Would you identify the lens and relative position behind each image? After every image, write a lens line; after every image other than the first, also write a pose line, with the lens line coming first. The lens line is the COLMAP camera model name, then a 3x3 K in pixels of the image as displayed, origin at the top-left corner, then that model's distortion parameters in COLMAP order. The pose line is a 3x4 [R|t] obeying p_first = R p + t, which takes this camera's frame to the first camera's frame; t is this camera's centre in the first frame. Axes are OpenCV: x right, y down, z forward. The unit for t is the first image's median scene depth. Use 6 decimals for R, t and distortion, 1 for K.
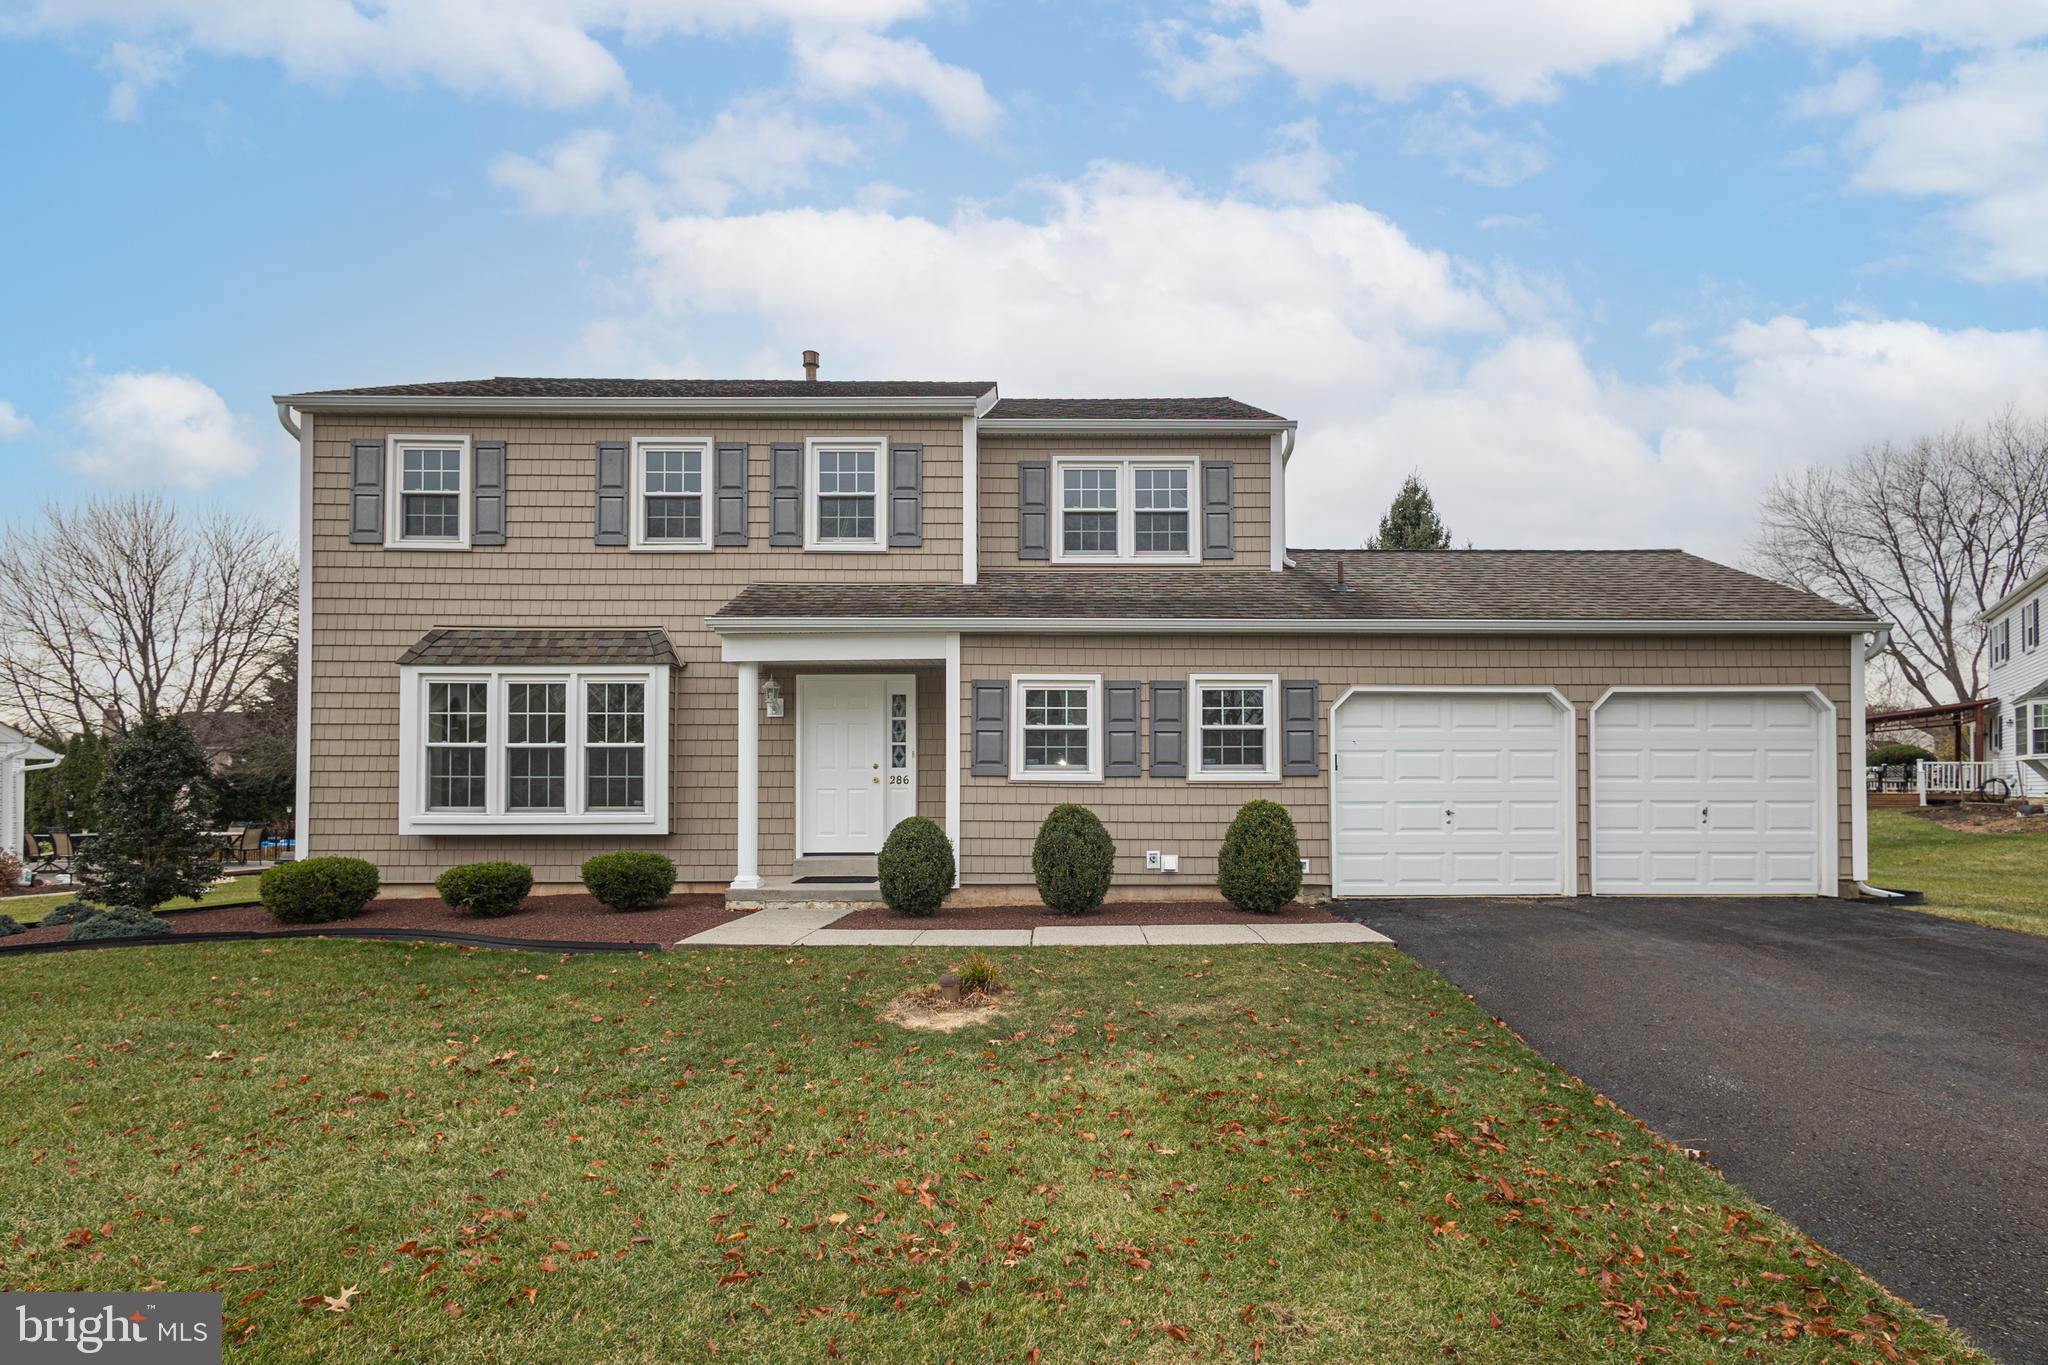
lens RADIAL K [[1021.9, 0, 1058.6], [0, 1021.9, 783.8], [0, 0, 1]] dist [0.004577, 0.000509]
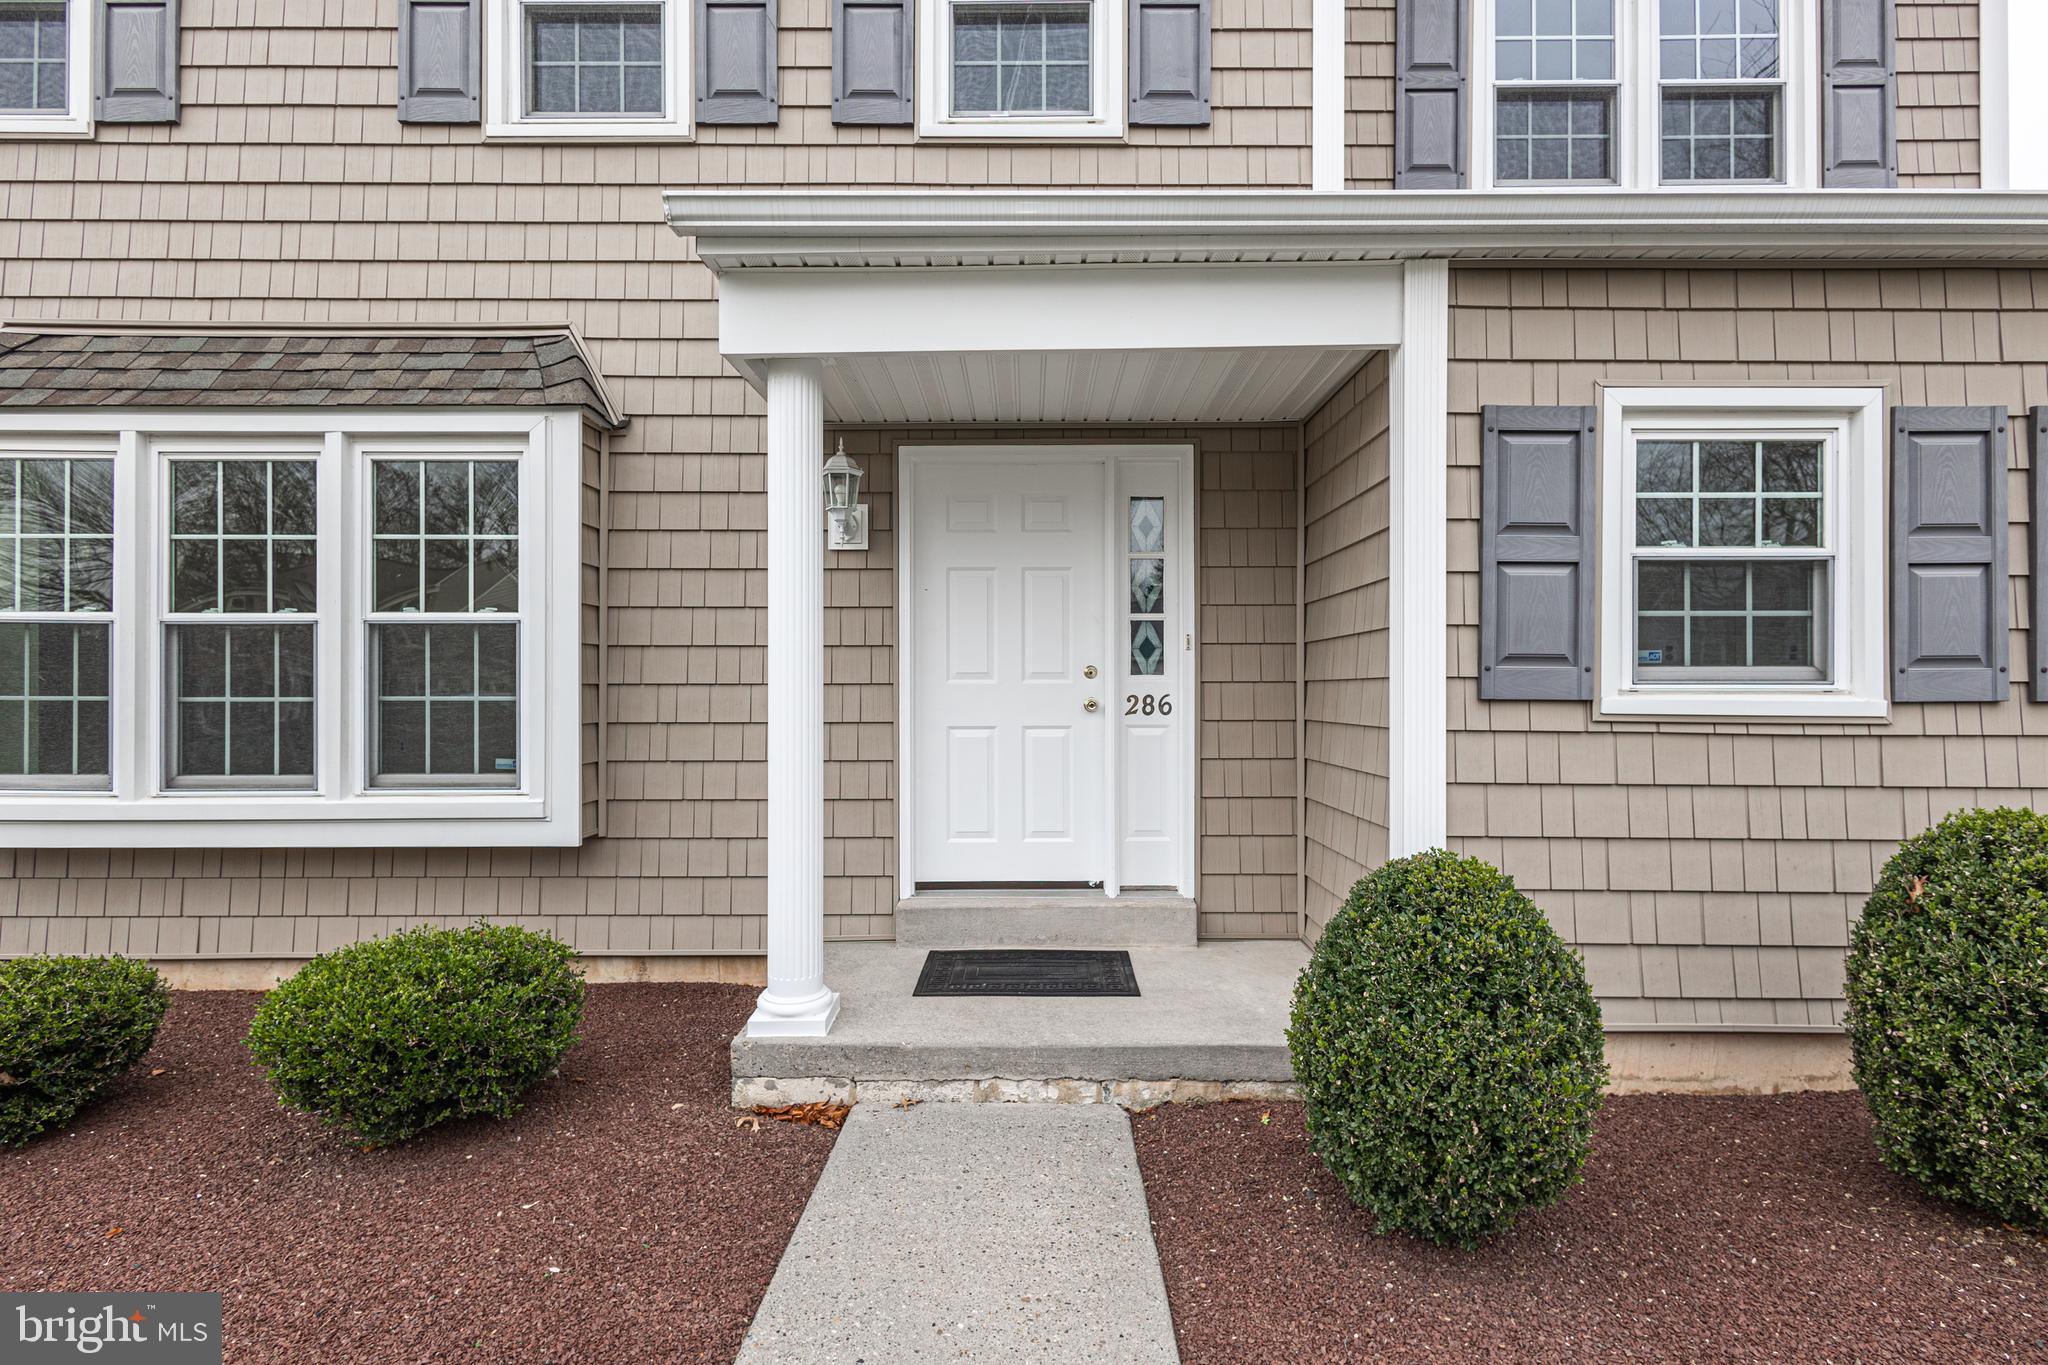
lens RADIAL K [[968.8, 0, 1021.1], [0, 968.8, 695.2], [0, 0, 1]] dist [0.018762, -0.008178]
pose [[0.999984, -0.000197, -0.005644, -0.206214], [0.000240, 0.999970, 0.007746, -0.010741], [0.005642, -0.007747, 0.999954, 0.614358]]
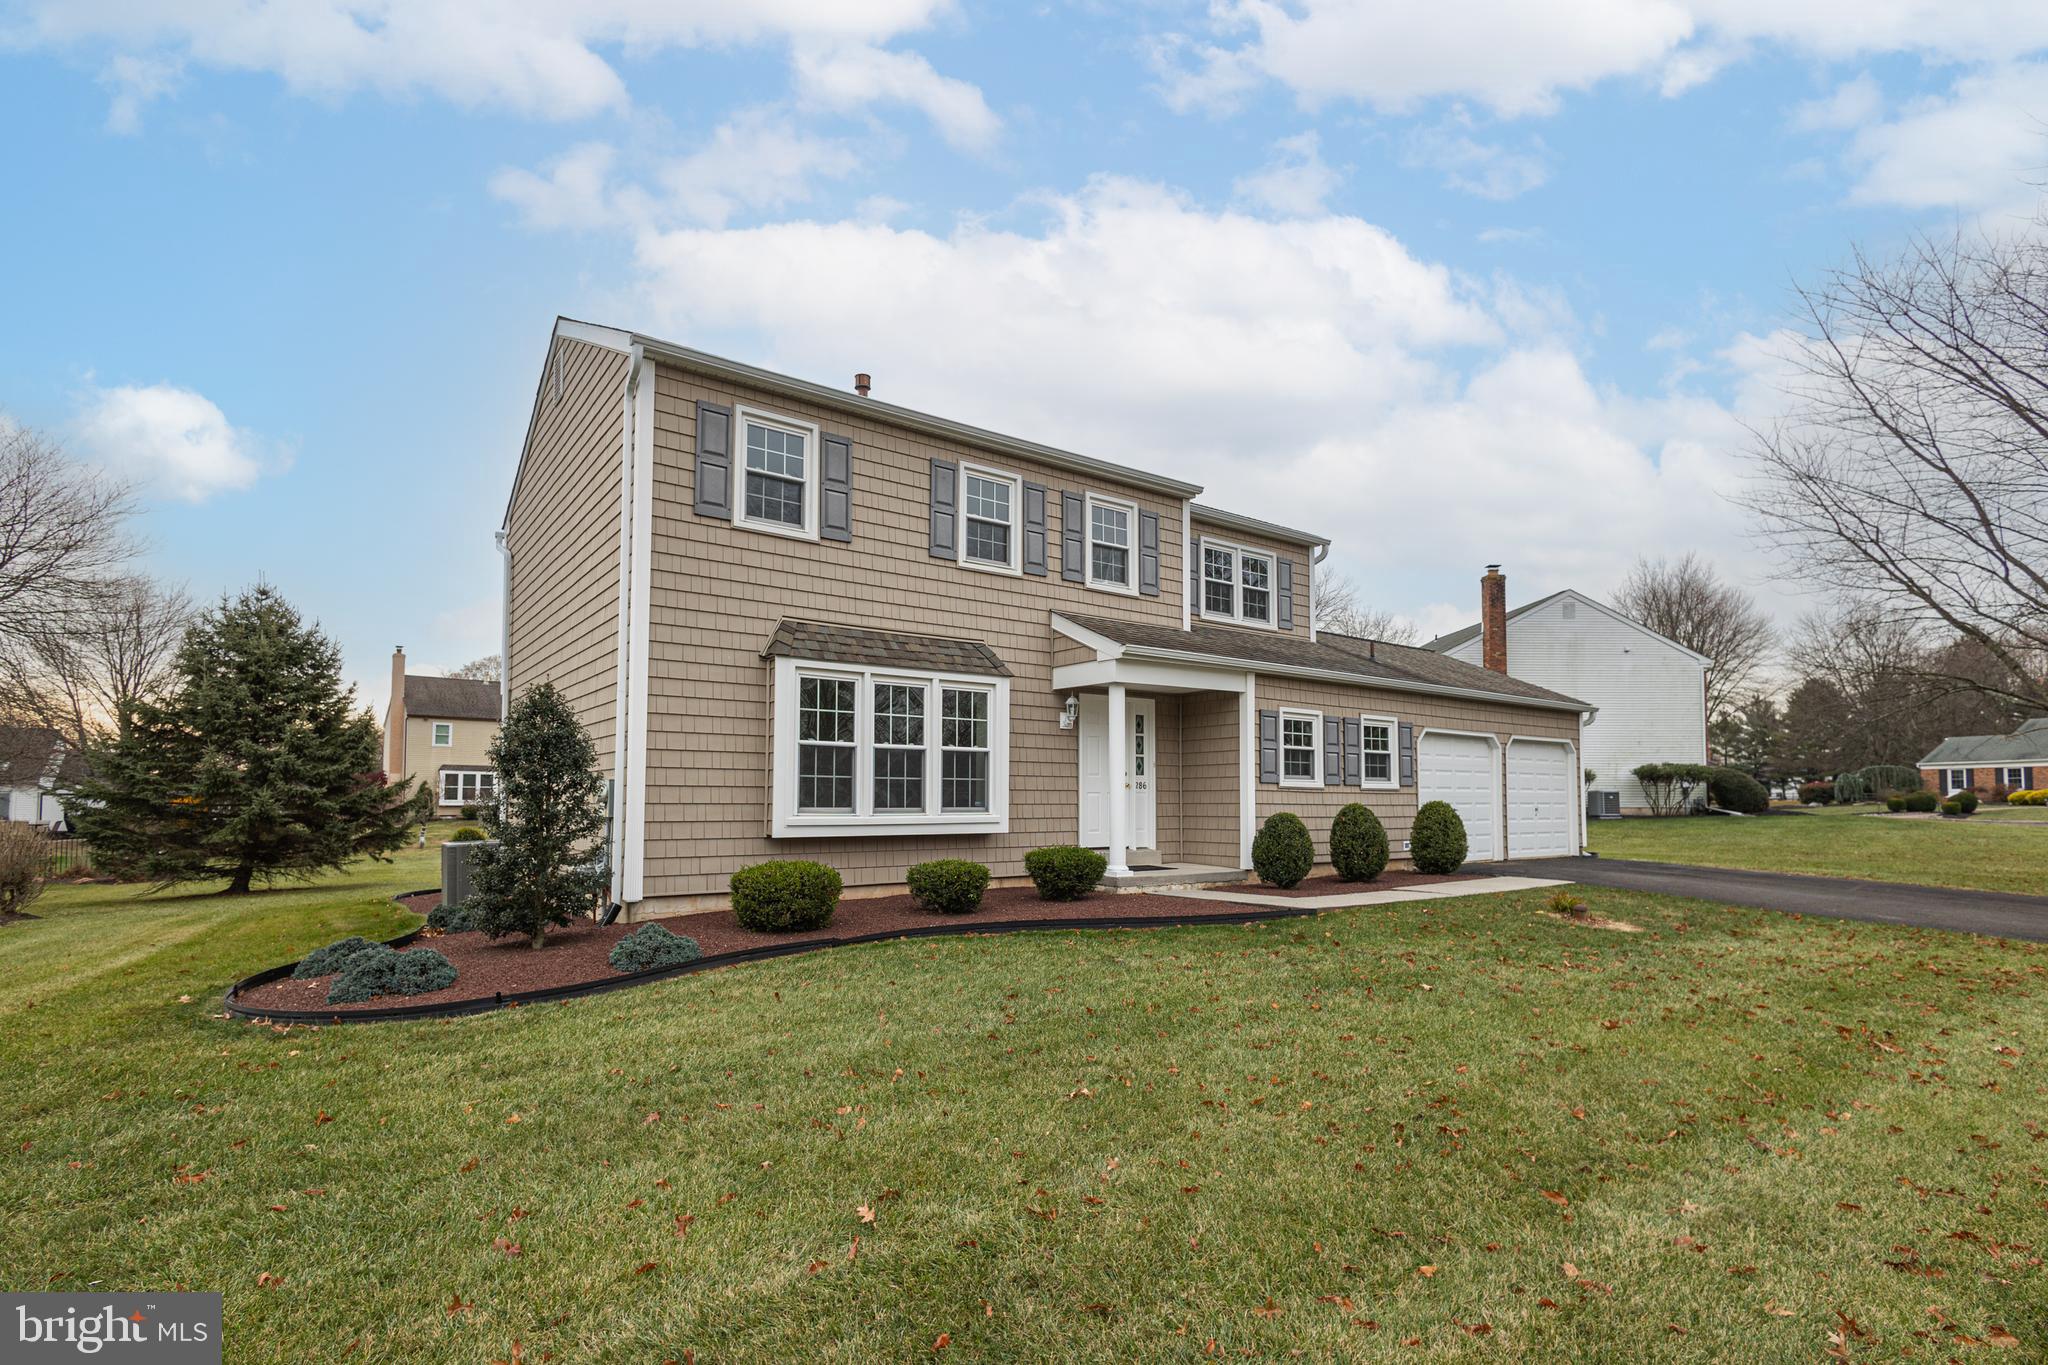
lens RADIAL K [[988.0, 0, 1024.5], [0, 988.0, 768.5], [0, 0, 1]] dist [0.000716, -0.000223]
pose [[0.810050, 0.022374, 0.585933, -0.958843], [-0.004220, 0.999468, -0.032331, 0.014551], [-0.586345, 0.023717, 0.809714, 0.135517]]
